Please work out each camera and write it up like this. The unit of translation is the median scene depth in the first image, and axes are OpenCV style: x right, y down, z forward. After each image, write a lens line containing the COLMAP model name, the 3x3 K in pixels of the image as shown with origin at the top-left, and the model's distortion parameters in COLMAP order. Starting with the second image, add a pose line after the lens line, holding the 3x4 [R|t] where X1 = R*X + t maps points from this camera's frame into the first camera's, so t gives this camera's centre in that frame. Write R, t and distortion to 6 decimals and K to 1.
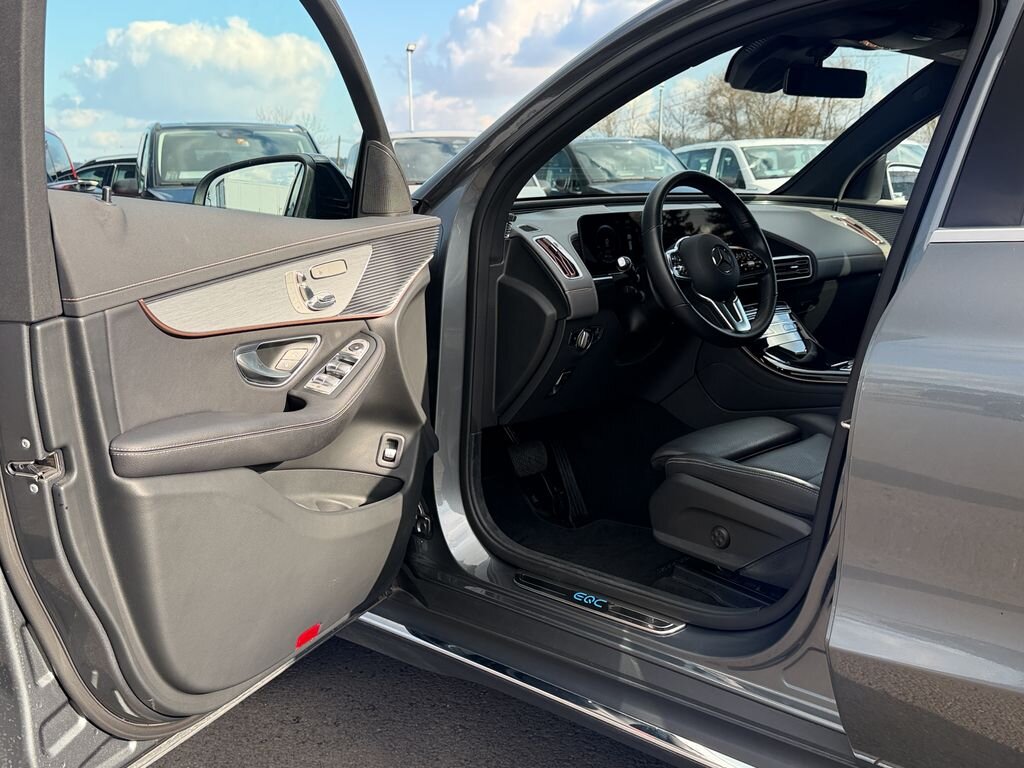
lens RADIAL K [[1098.9, 0, 517.5], [0, 1098.9, 384.2], [0, 0, 1]] dist [0.221852, -0.594627]
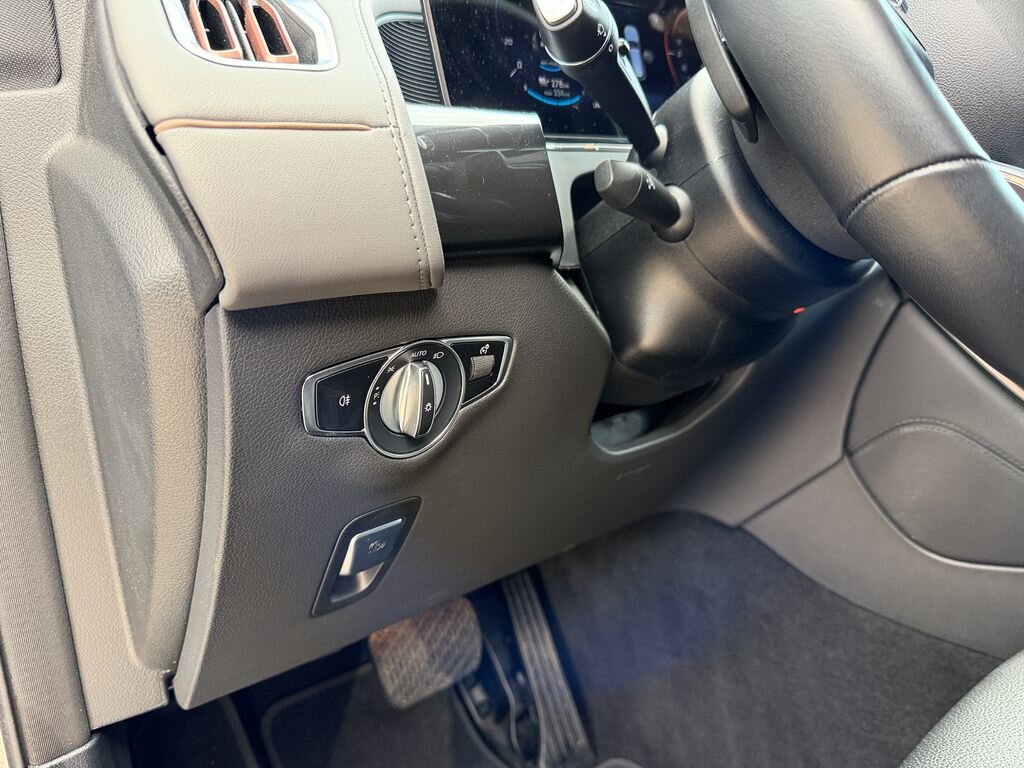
lens RADIAL K [[745.8, 0, 511.9], [0, 745.8, 396.3], [0, 0, 1]] dist [0.001585, -0.064975]
pose [[0.989675, -0.035538, -0.138852, 0.088429], [0.038791, 0.999031, 0.020796, -0.038205], [0.137978, -0.025968, 0.990095, 0.749048]]
